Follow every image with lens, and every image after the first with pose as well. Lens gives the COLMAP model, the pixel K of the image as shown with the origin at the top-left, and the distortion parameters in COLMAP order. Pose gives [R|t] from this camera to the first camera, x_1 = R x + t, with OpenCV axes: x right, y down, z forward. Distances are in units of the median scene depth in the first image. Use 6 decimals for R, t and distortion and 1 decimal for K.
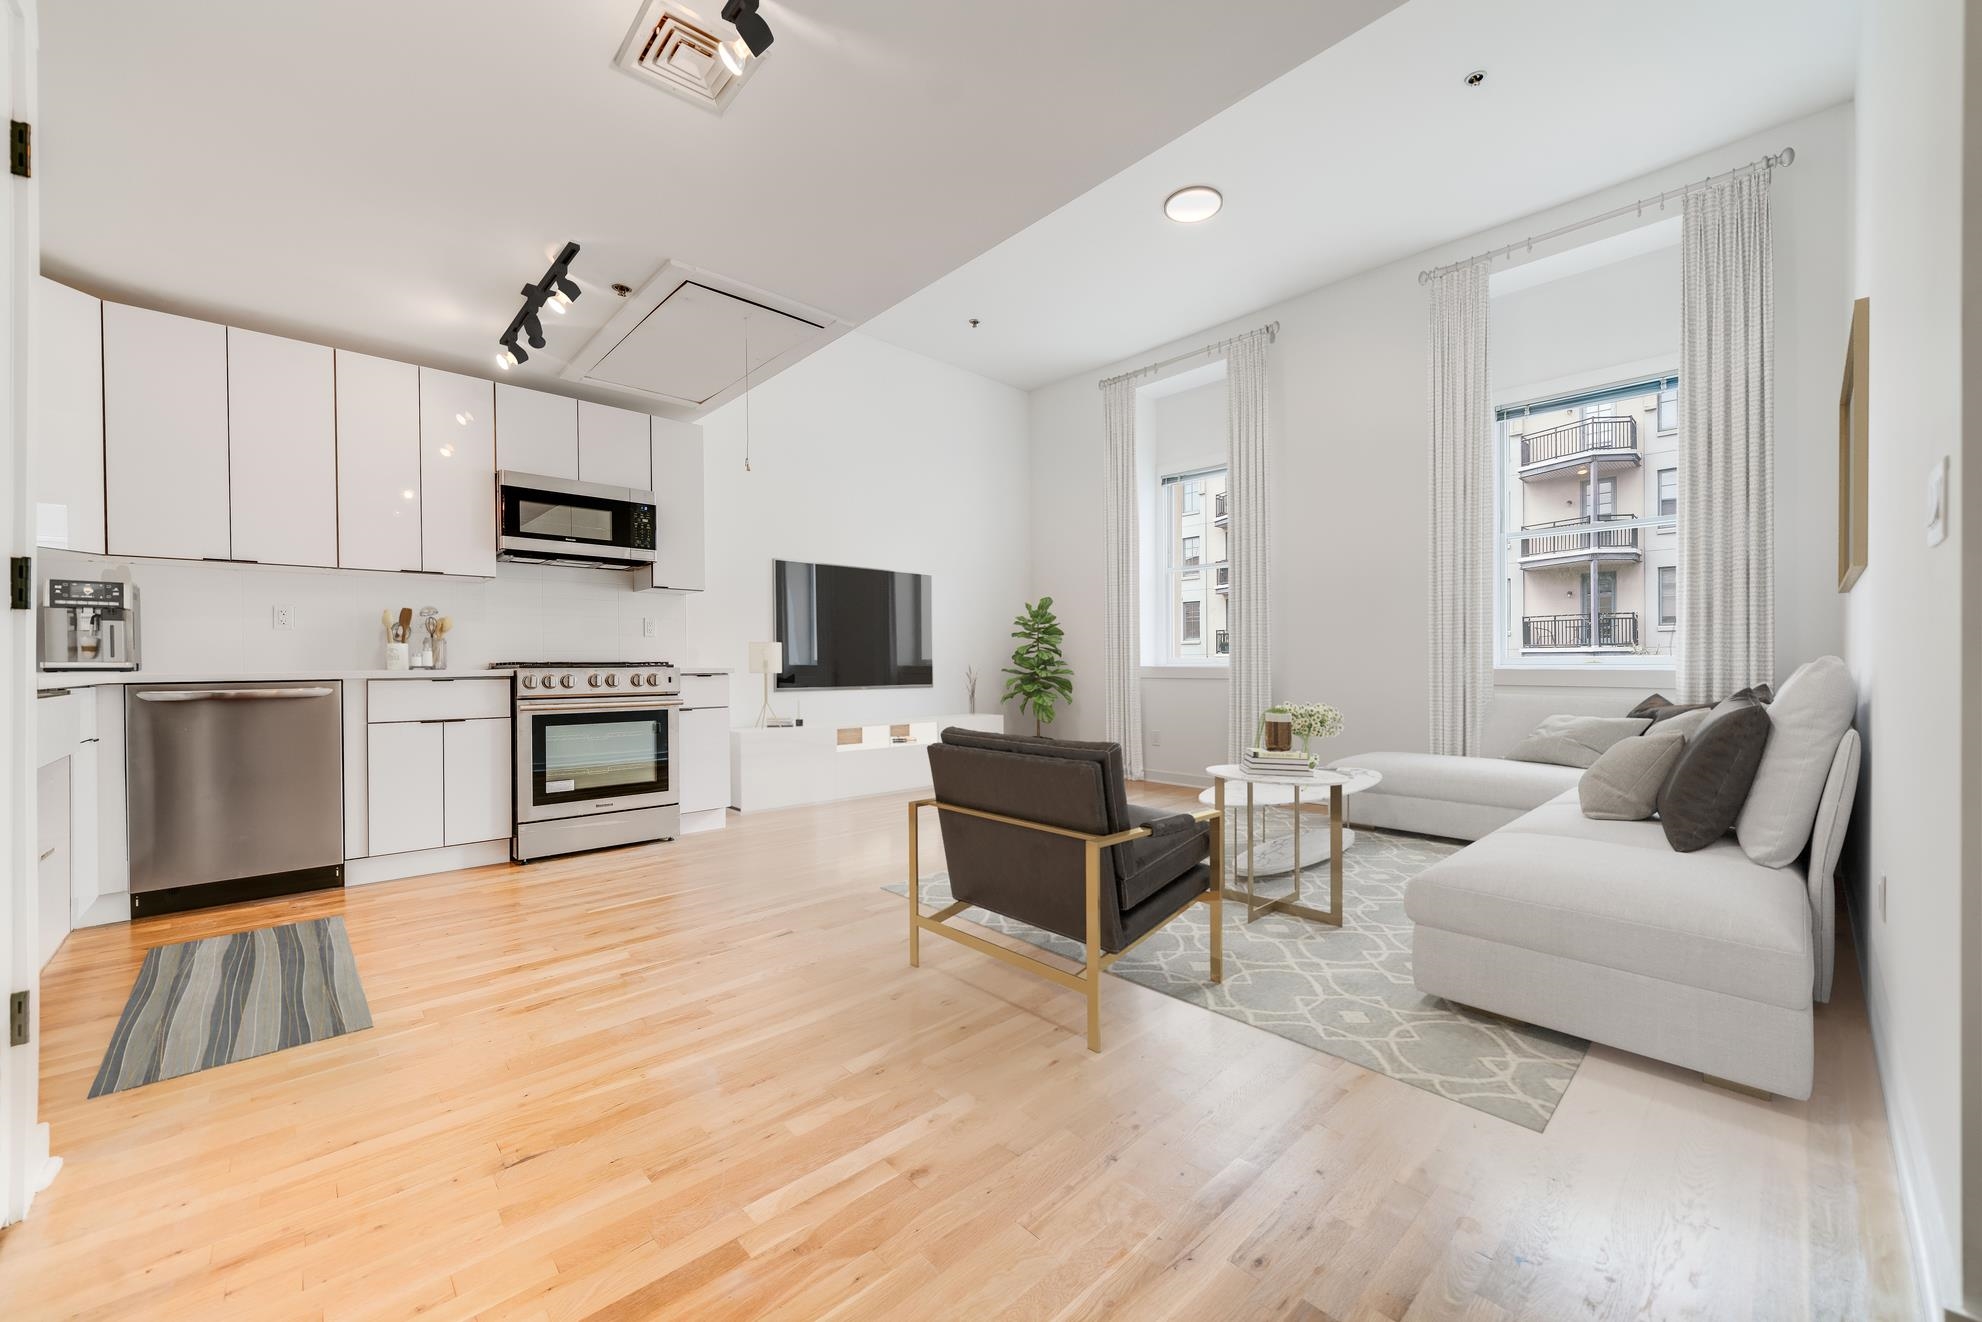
lens RADIAL K [[765.8, 0, 988.4], [0, 765.8, 668.2], [0, 0, 1]] dist [0.001919, 0.000174]
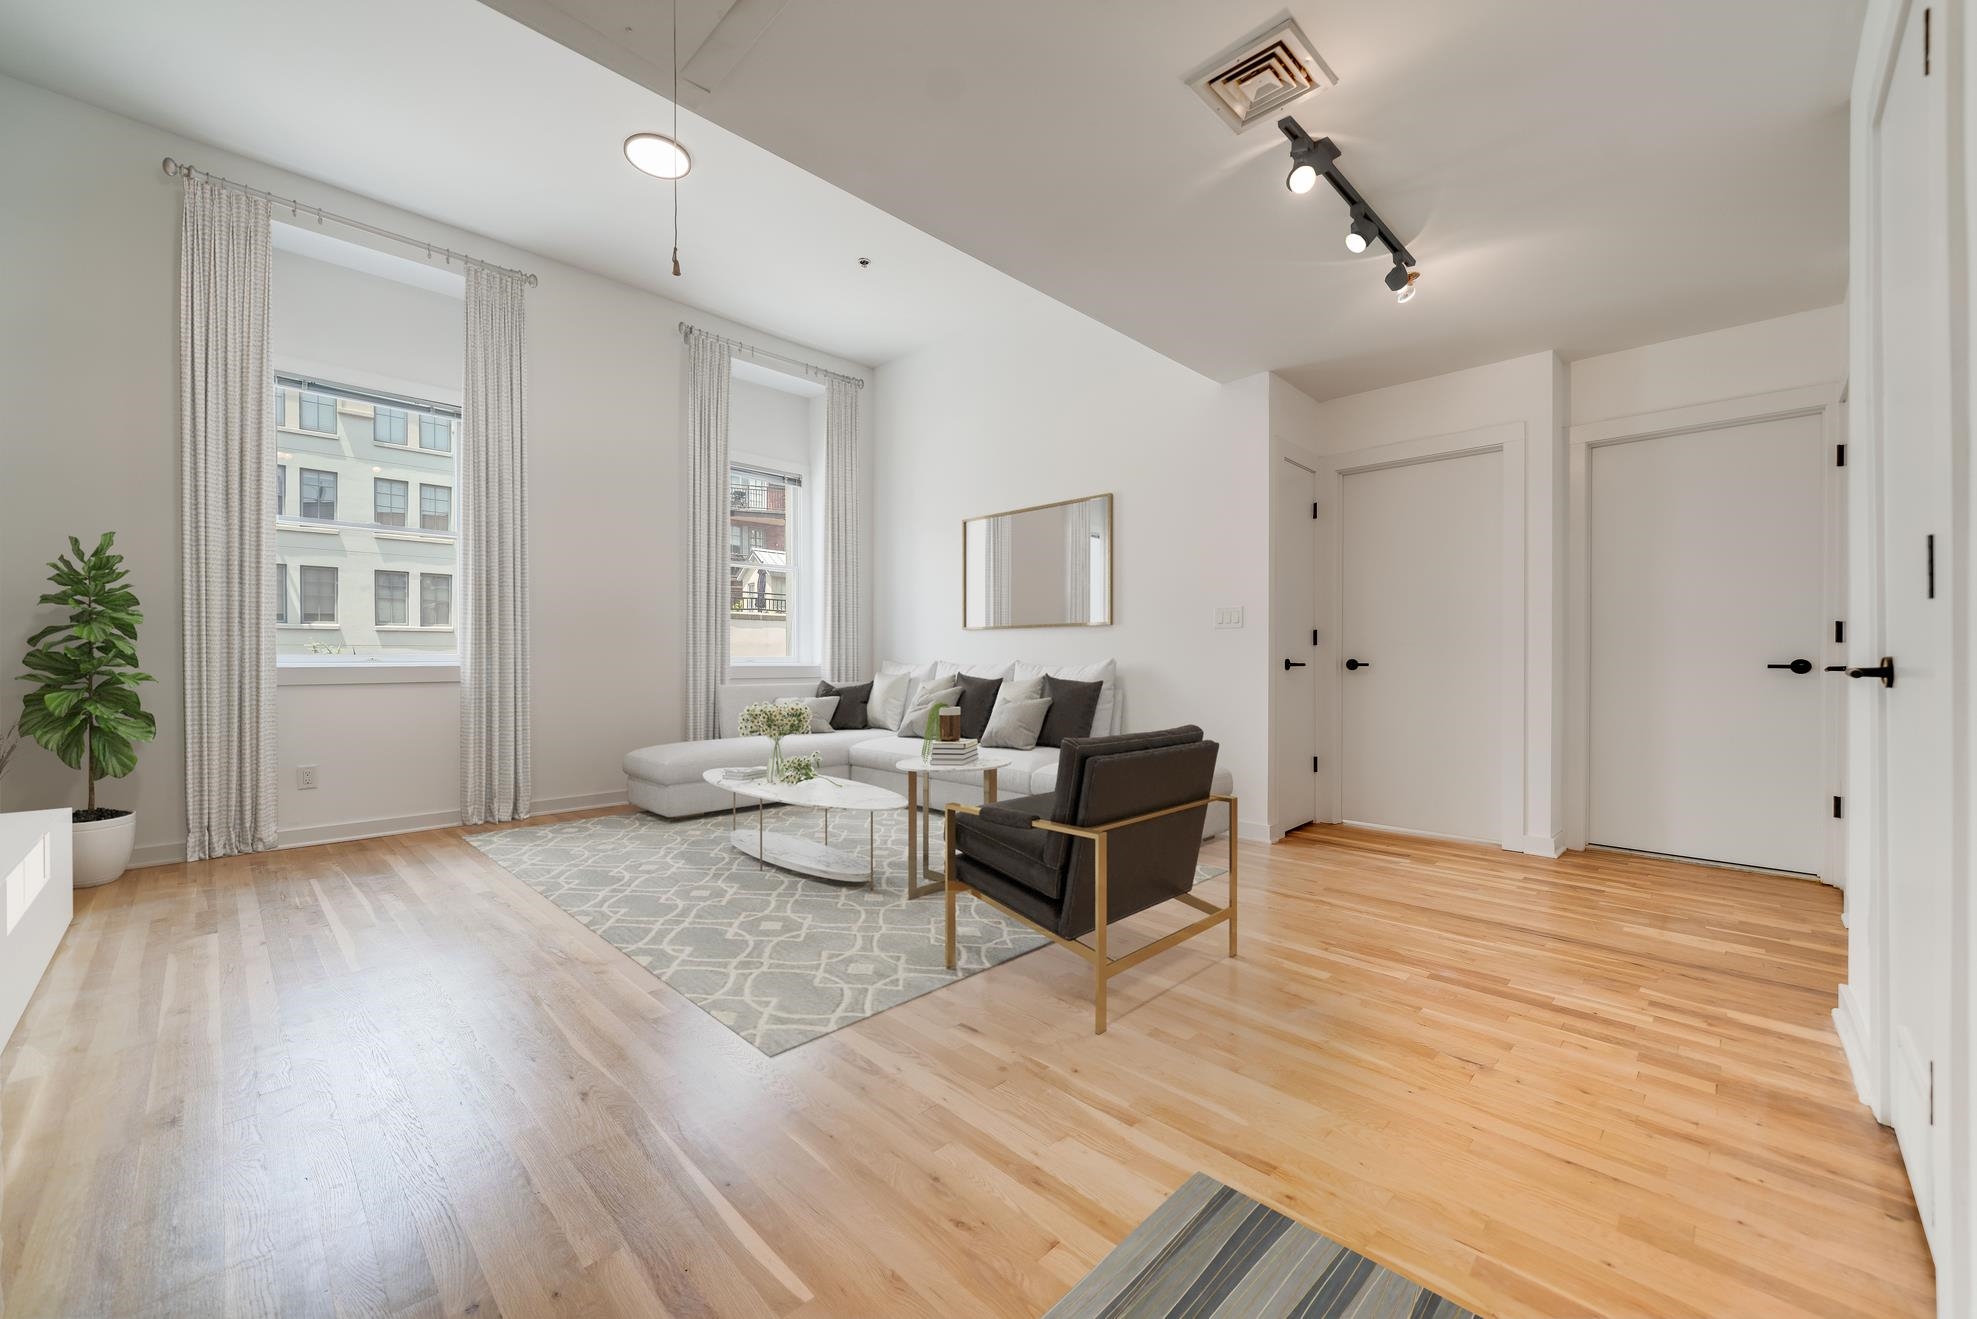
lens RADIAL K [[763.8, 0, 989.4], [0, 763.8, 659.8], [0, 0, 1]] dist [0.001919, 0.000174]
pose [[-0.043636, 0.000577, 0.999047, -0.714951], [0.008626, 0.999963, -0.000201, -0.007626], [-0.999010, 0.008609, -0.043639, 0.717724]]
